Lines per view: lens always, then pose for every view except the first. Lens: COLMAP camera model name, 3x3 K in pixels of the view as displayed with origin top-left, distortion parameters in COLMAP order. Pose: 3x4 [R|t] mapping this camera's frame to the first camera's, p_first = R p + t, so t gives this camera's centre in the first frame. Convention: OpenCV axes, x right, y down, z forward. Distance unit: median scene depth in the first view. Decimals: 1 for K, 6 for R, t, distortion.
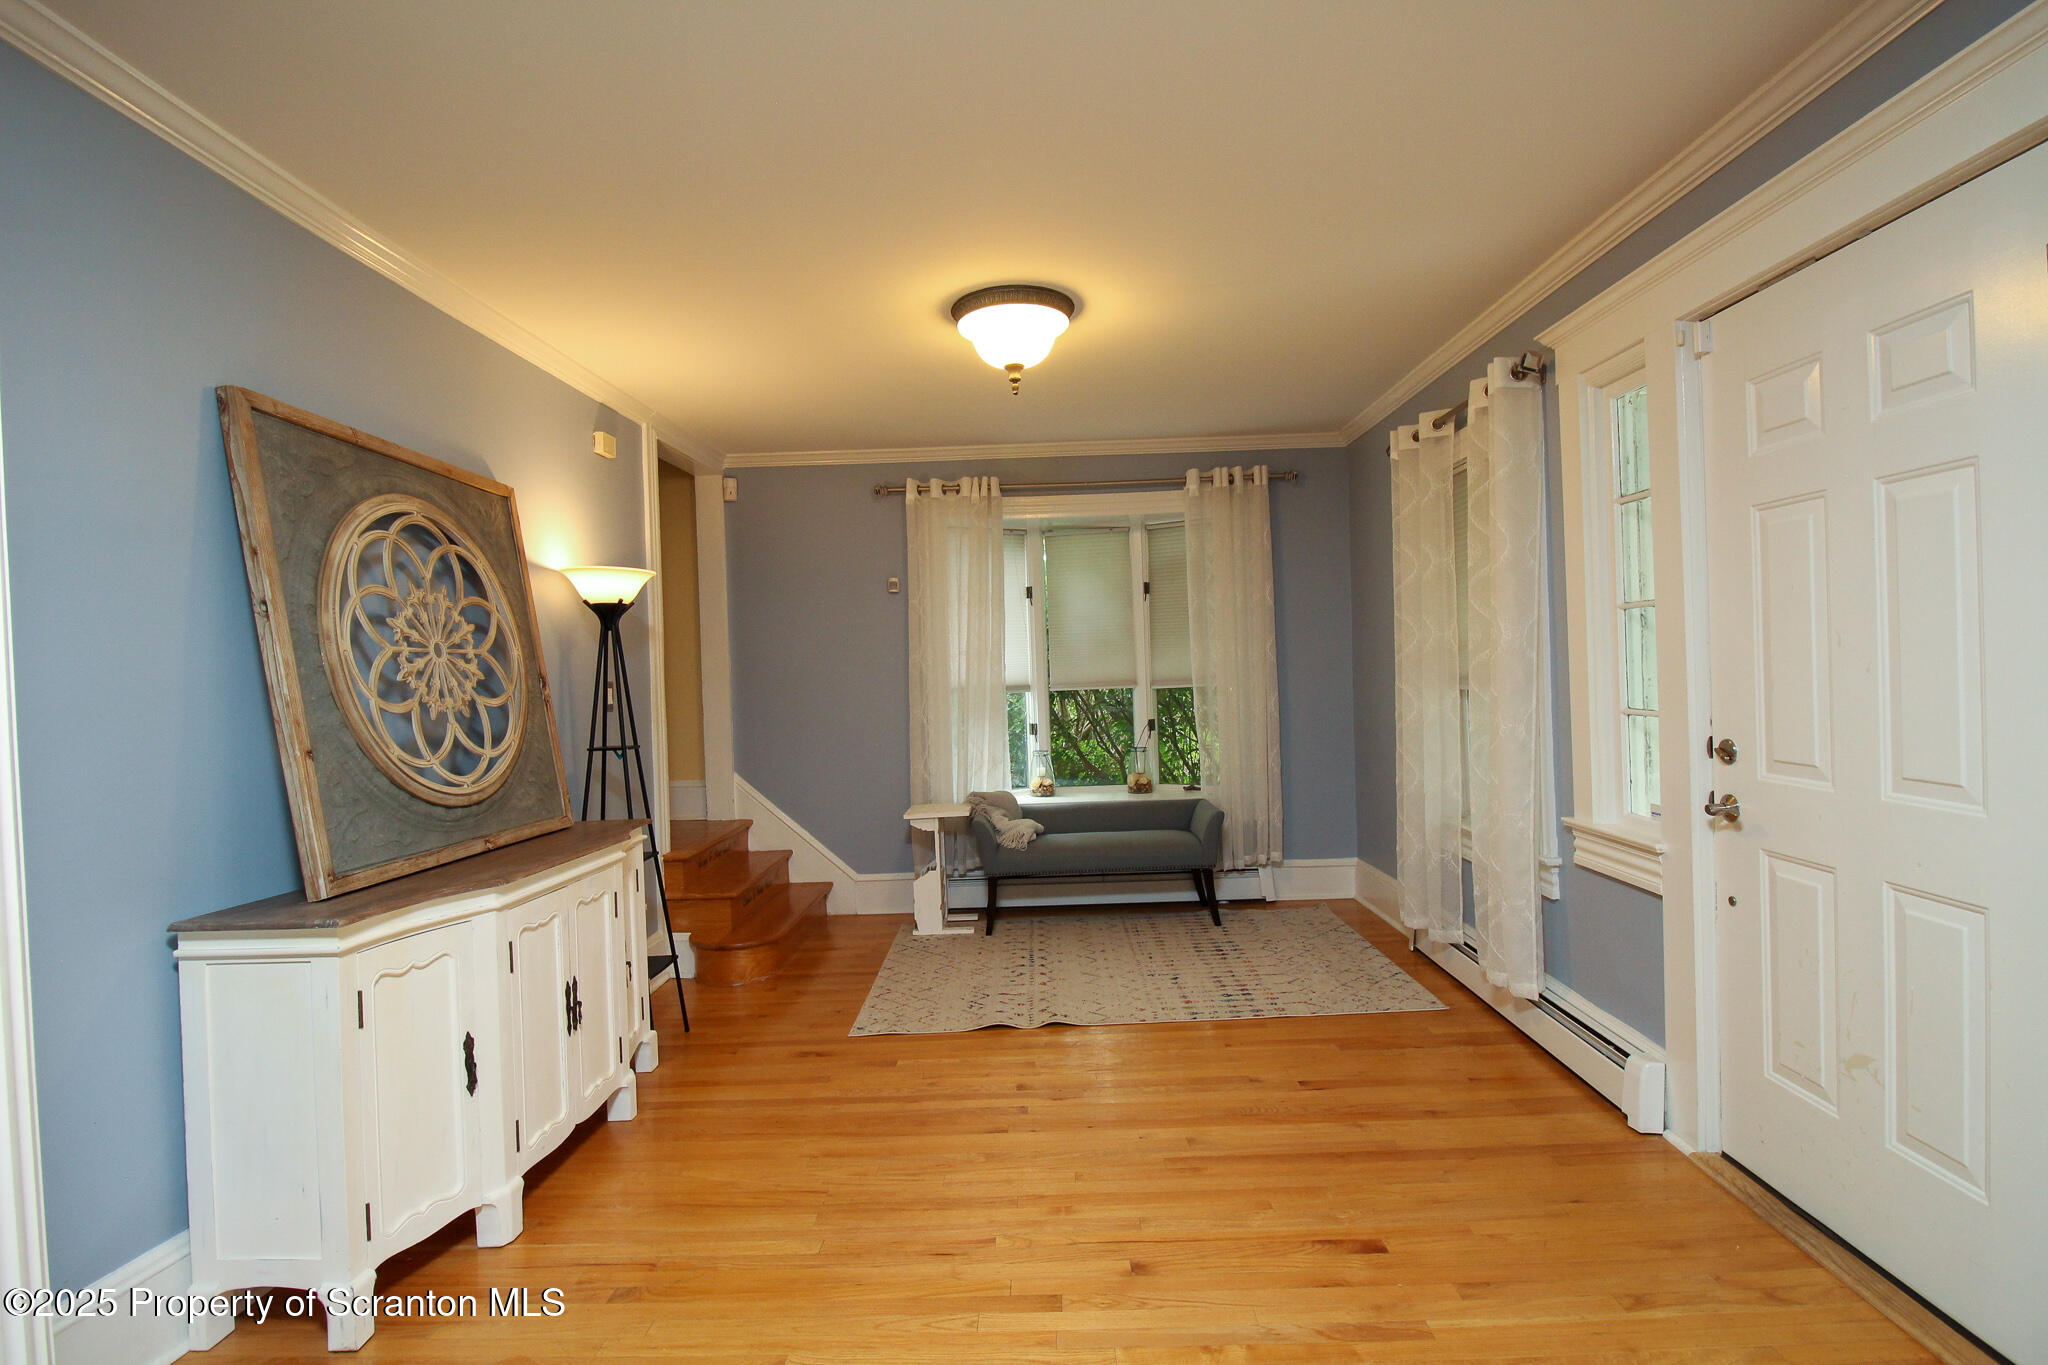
lens RADIAL K [[984.6, 0, 1026.2], [0, 984.6, 680.4], [0, 0, 1]] dist [-0.013974, -0.005579]
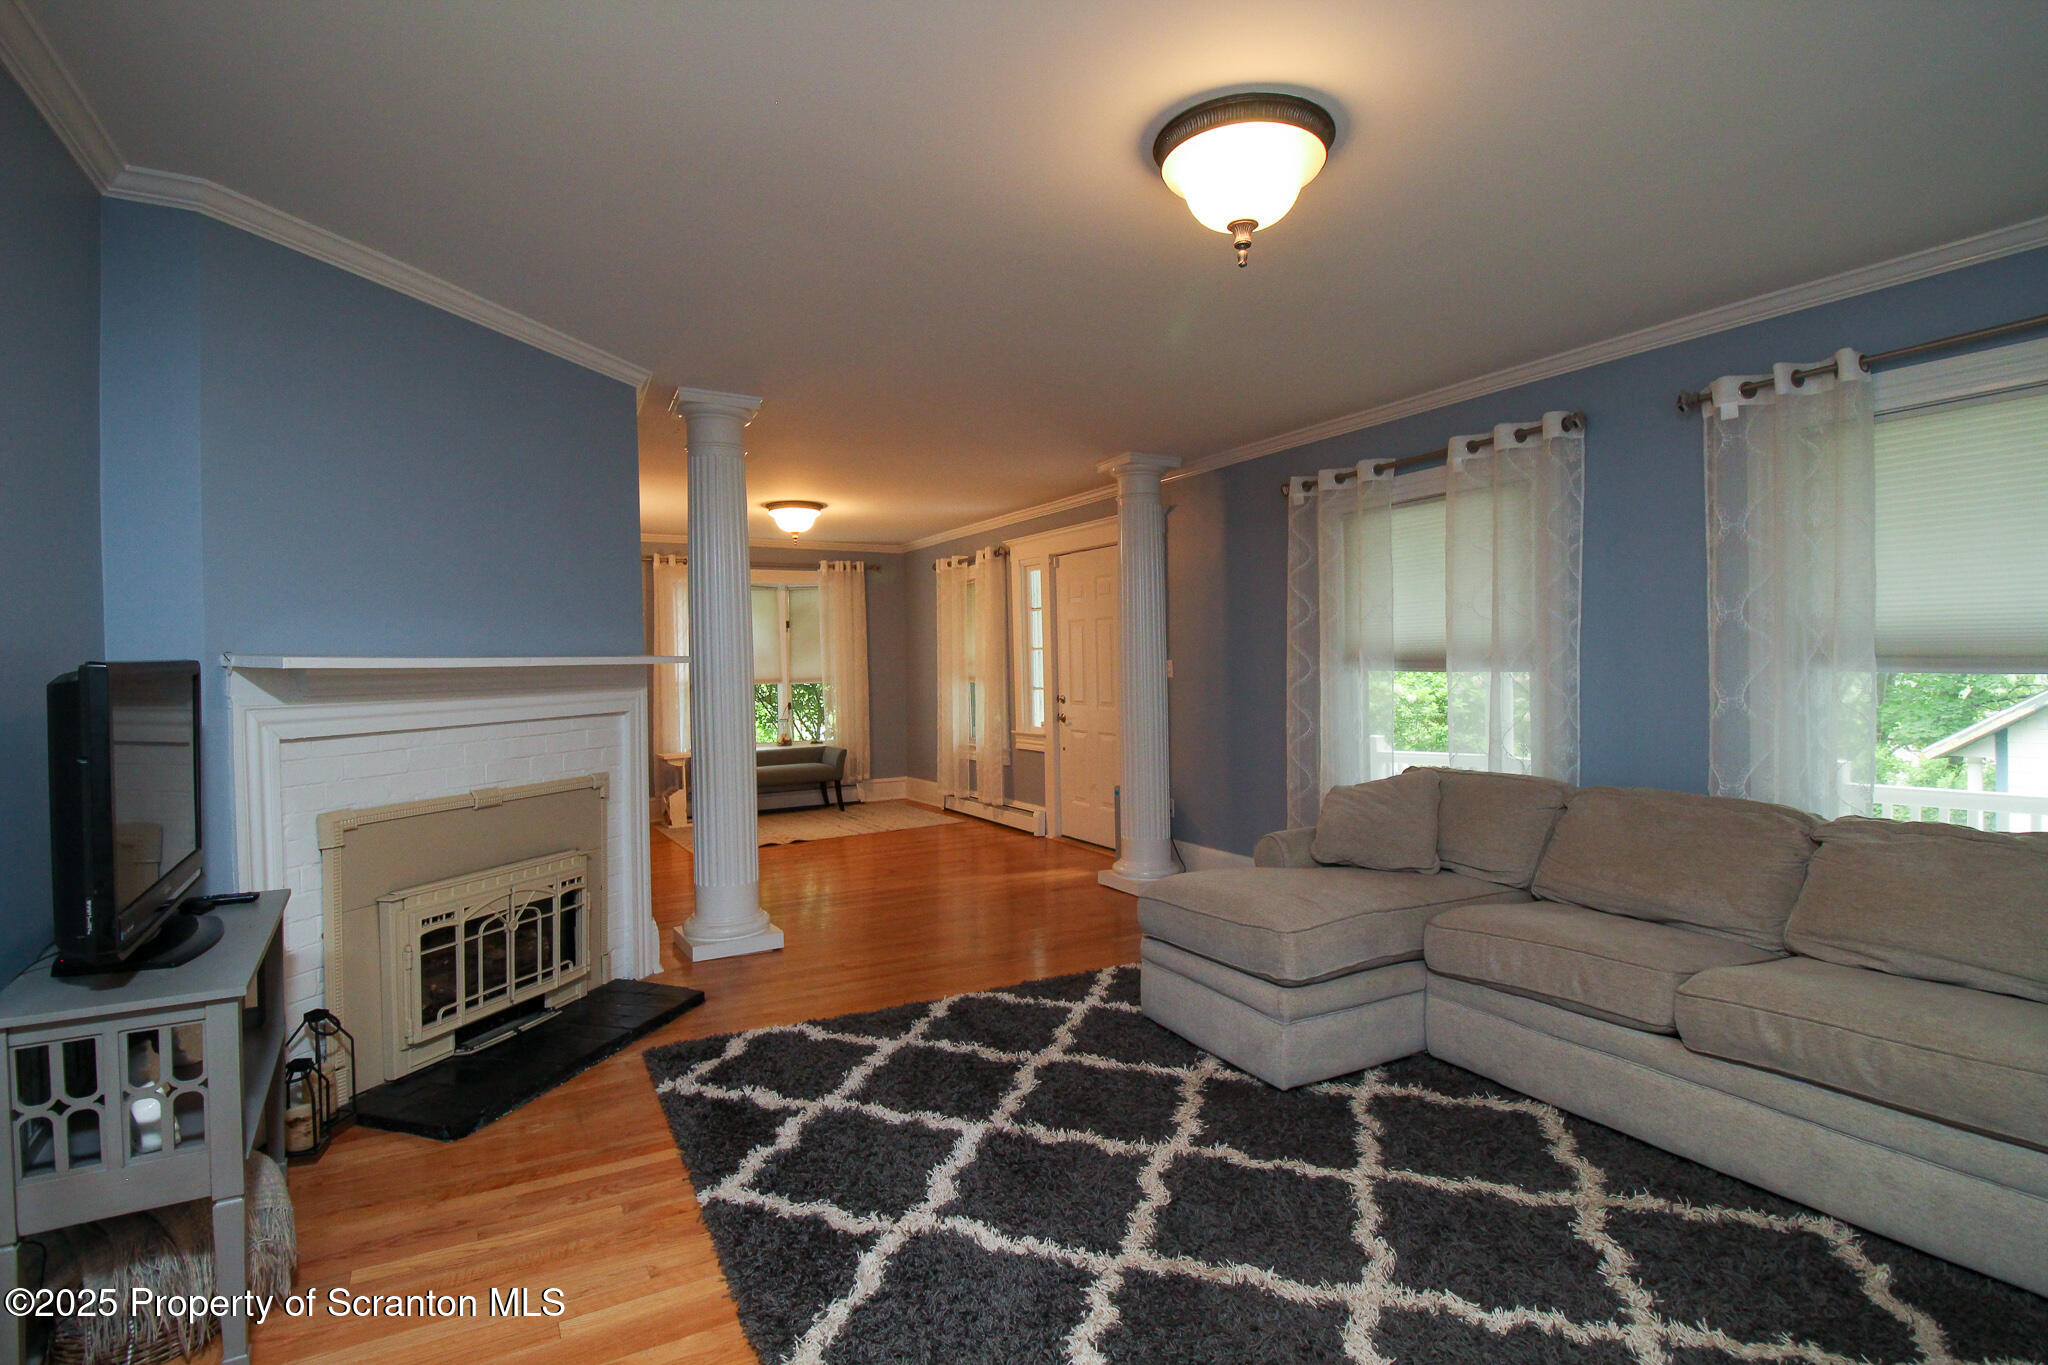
lens RADIAL K [[984.6, 0, 1035.2], [0, 984.6, 674.2], [0, 0, 1]] dist [-0.013974, -0.005579]
pose [[0.852228, 0.010852, 0.523057, -0.435186], [-0.001661, 0.999836, -0.018037, 0.022886], [-0.523167, 0.014503, 0.852107, -0.714225]]
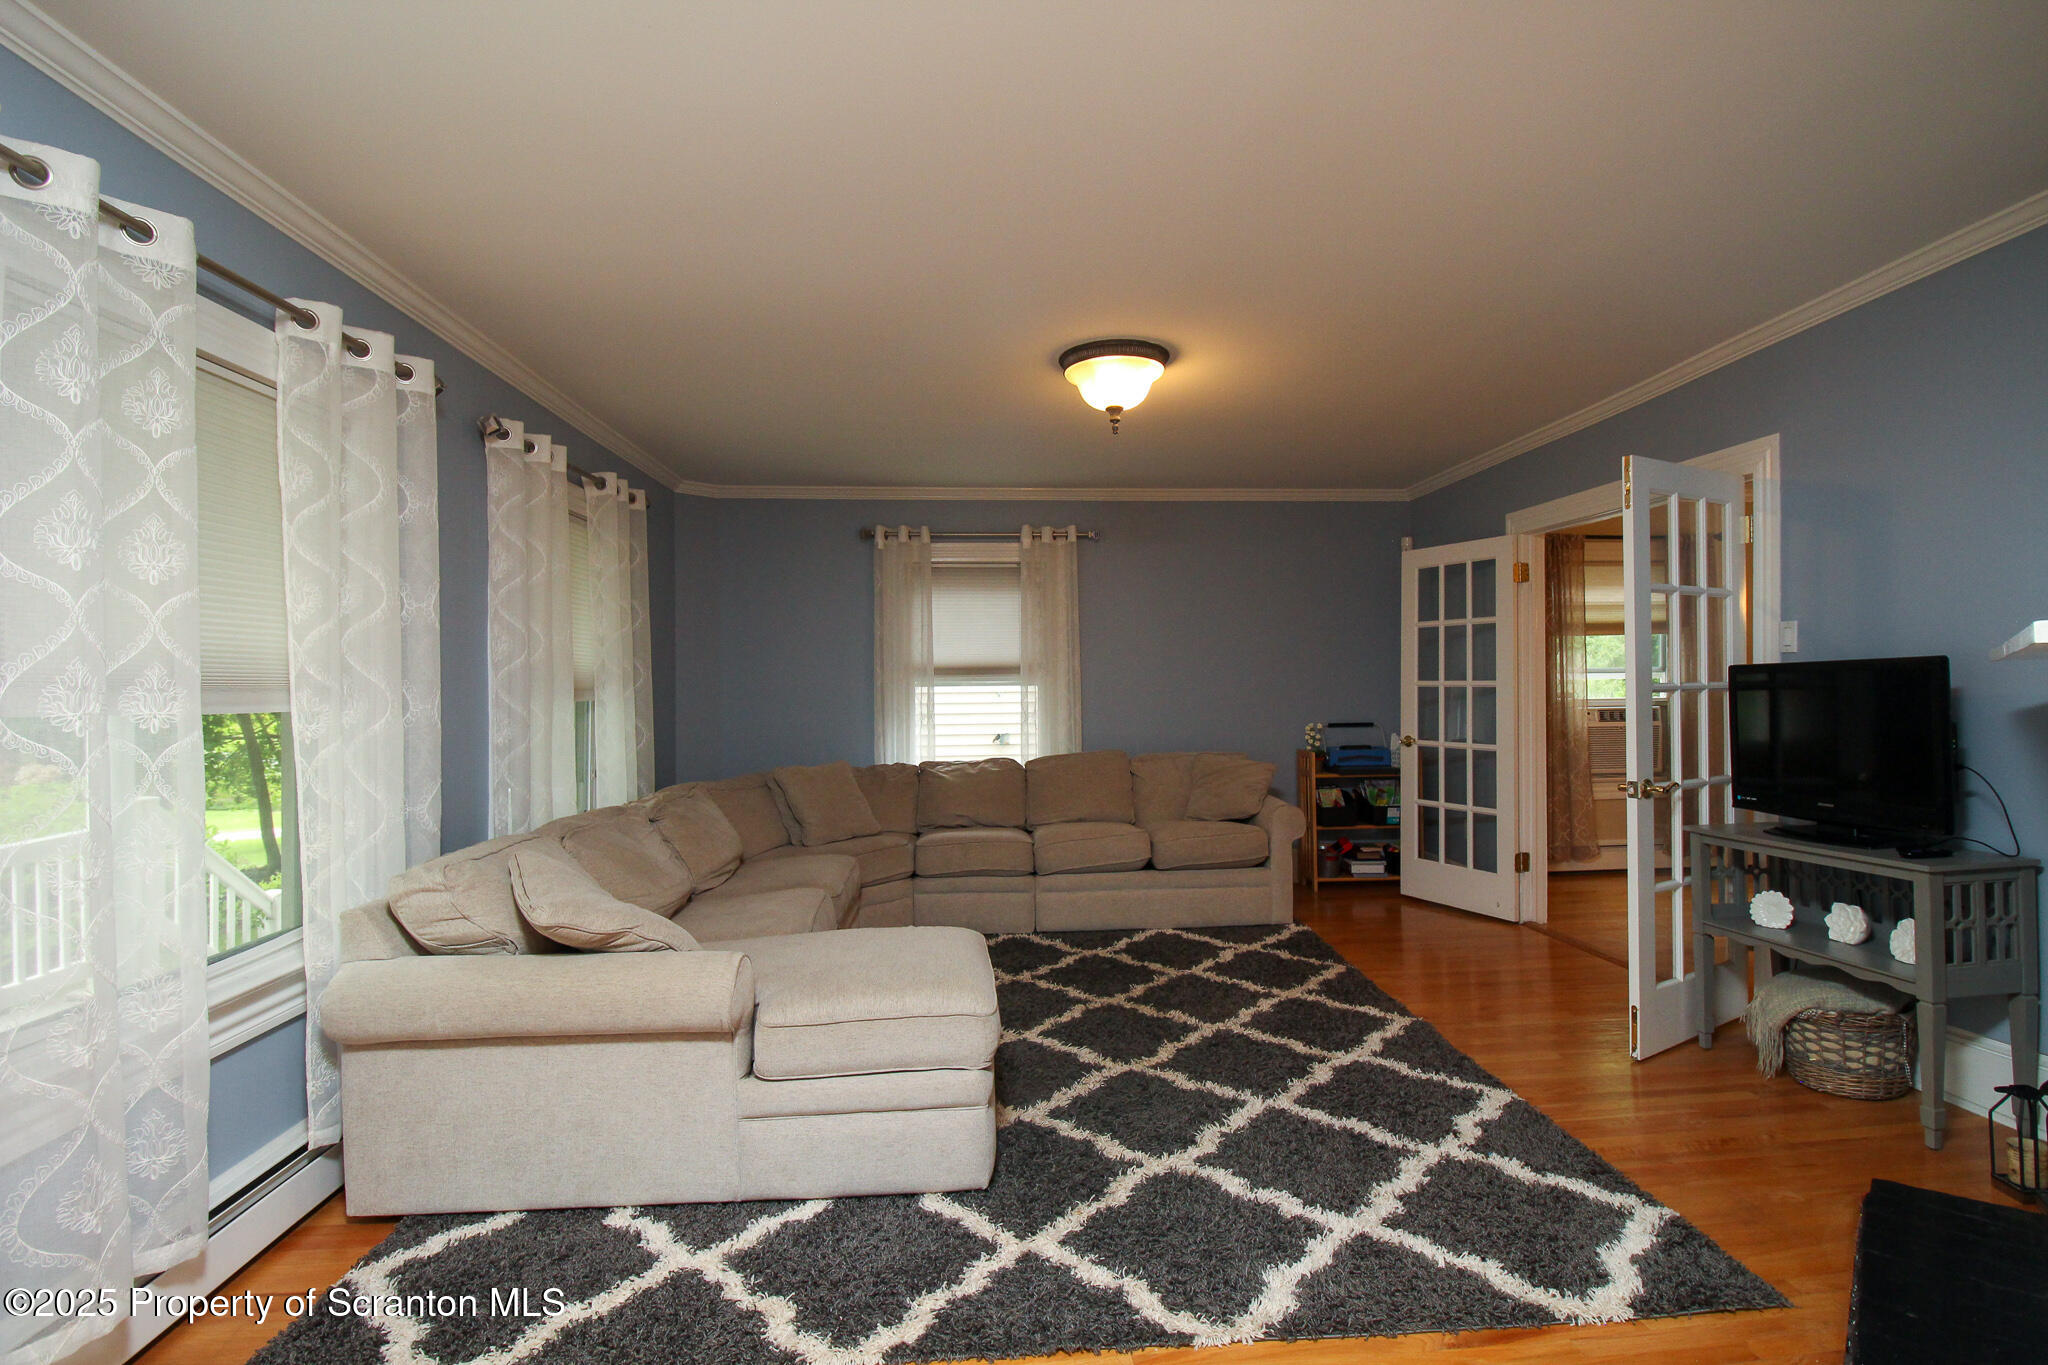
lens RADIAL K [[984.6, 0, 1023.9], [0, 984.6, 676.5], [0, 0, 1]] dist [-0.013974, -0.005579]
pose [[-0.995453, 0.045232, -0.083832, -0.005957], [0.044480, 0.998952, 0.010807, -0.005954], [0.084233, 0.007028, -0.996421, 0.287523]]
